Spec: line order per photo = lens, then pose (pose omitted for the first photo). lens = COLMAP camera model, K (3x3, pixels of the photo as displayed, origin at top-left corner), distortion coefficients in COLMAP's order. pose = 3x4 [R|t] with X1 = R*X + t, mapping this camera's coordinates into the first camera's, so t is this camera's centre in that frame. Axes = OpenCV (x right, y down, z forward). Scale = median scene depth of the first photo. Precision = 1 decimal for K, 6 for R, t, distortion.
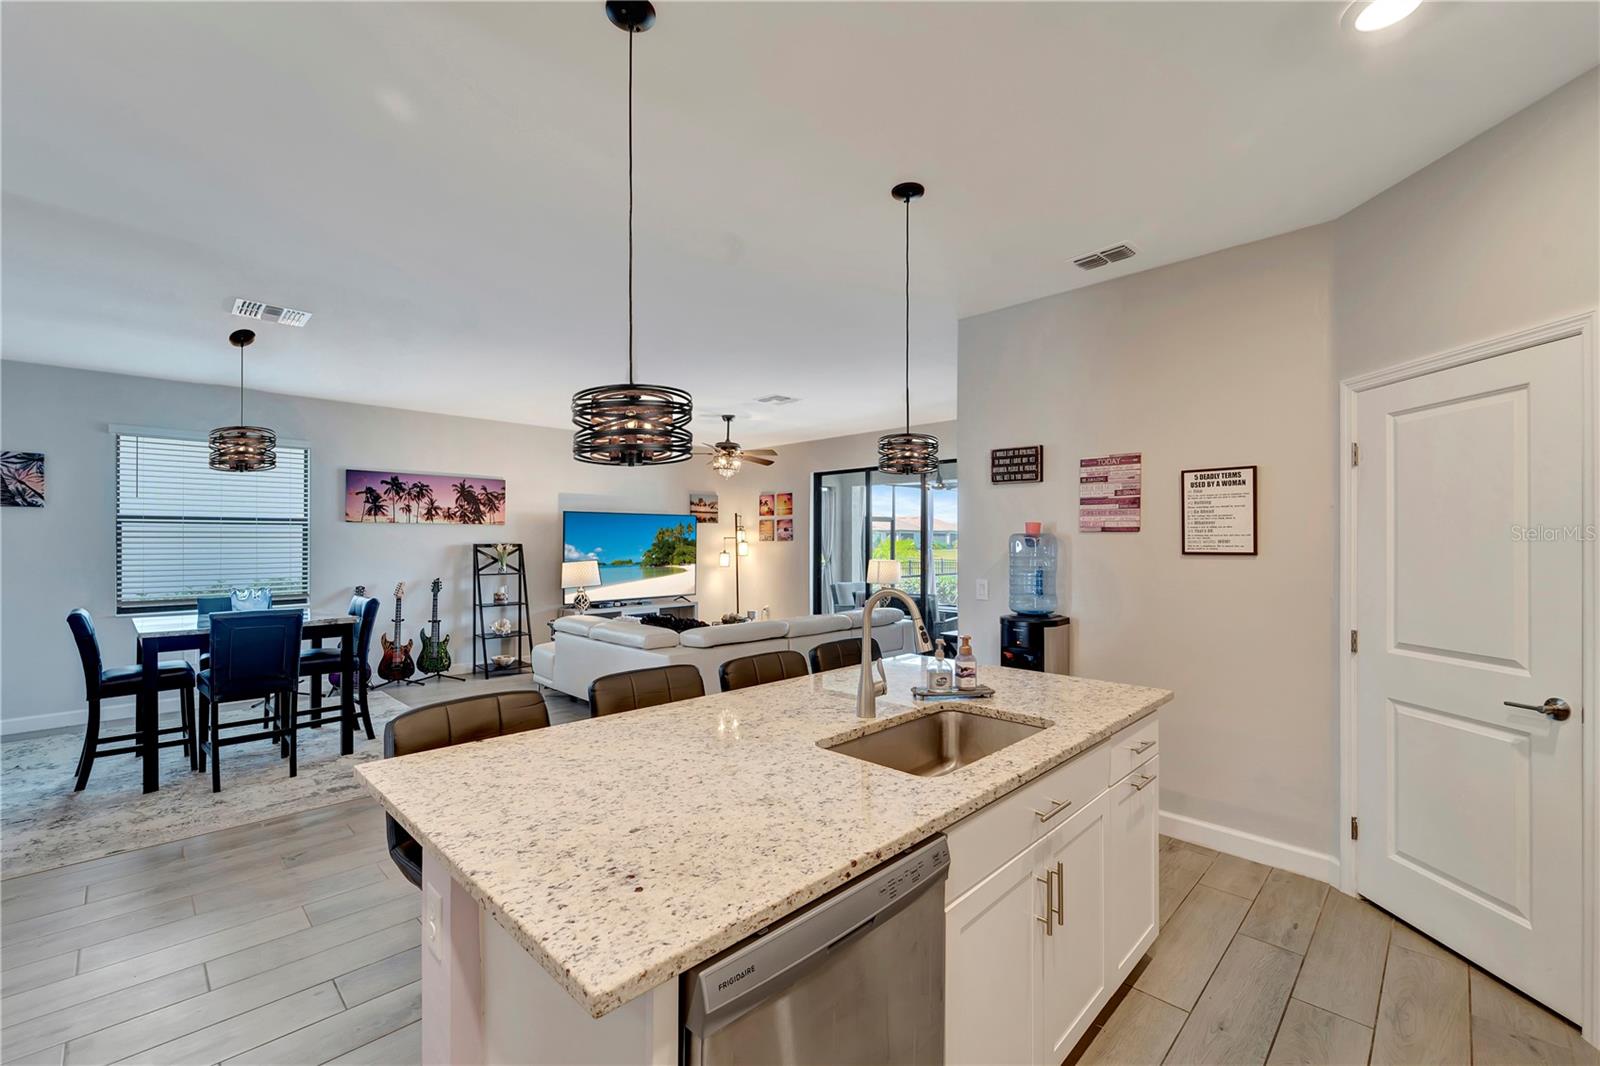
lens RADIAL K [[694.9, 0, 770.0], [0, 694.9, 541.1], [0, 0, 1]] dist [0.008156, -0.002065]
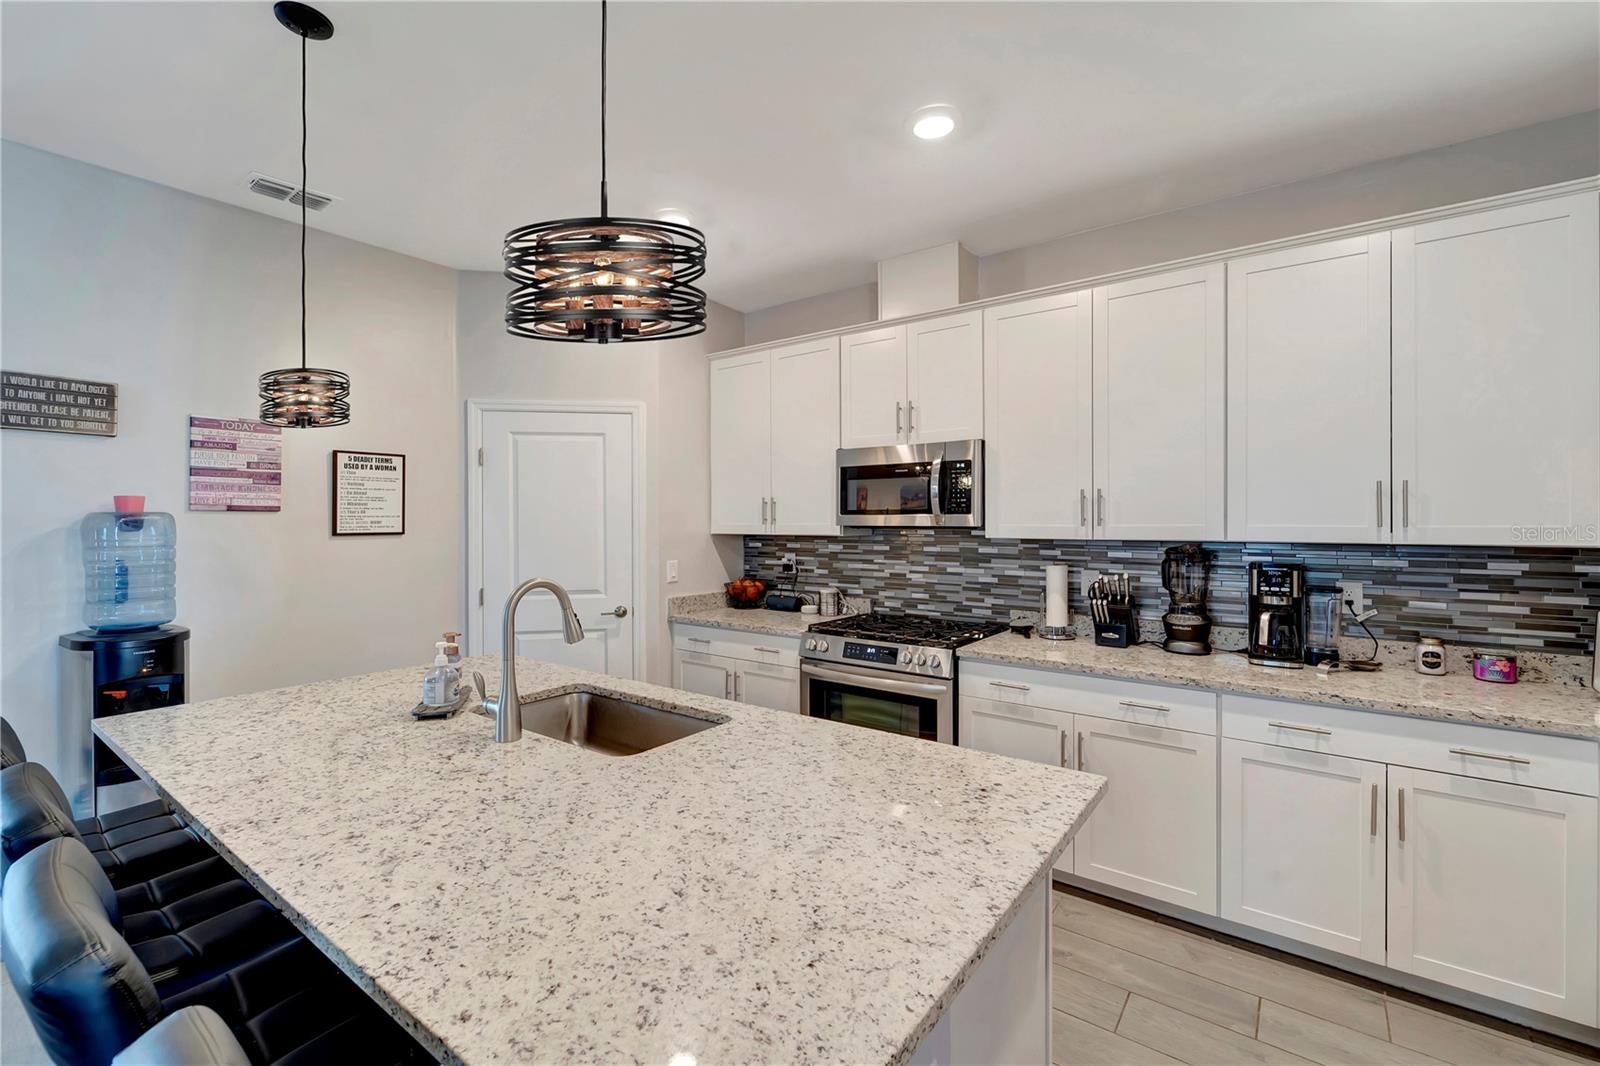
lens RADIAL K [[660.4, 0, 821.0], [0, 660.4, 511.2], [0, 0, 1]] dist [0.006150, -0.004310]
pose [[-0.180577, 0.012372, 0.983483, -0.222721], [0.000700, 0.999922, -0.012451, -0.001692], [-0.983561, -0.001560, -0.180572, 0.251657]]
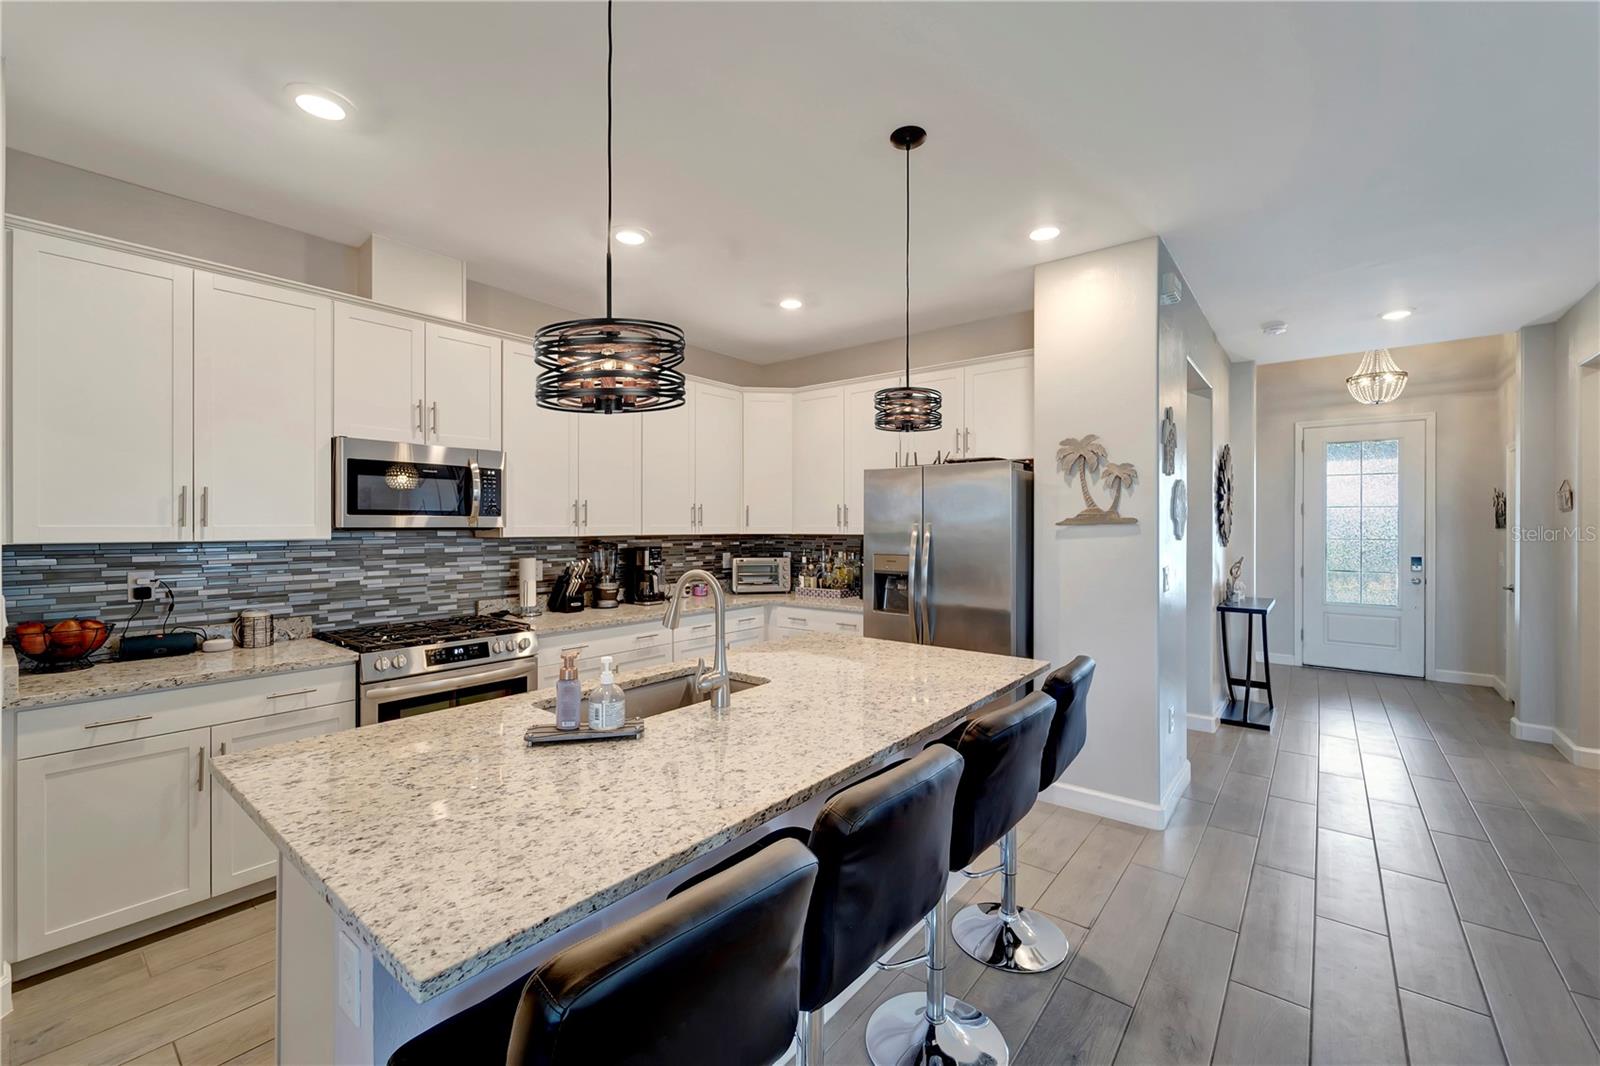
lens RADIAL K [[660.4, 0, 781.1], [0, 660.4, 521.2], [0, 0, 1]] dist [0.006150, -0.004310]
pose [[-0.994946, -0.005312, -0.100275, 0.048224], [-0.004946, 0.999980, -0.003904, -0.000907], [0.100293, -0.003388, -0.994952, 0.621772]]
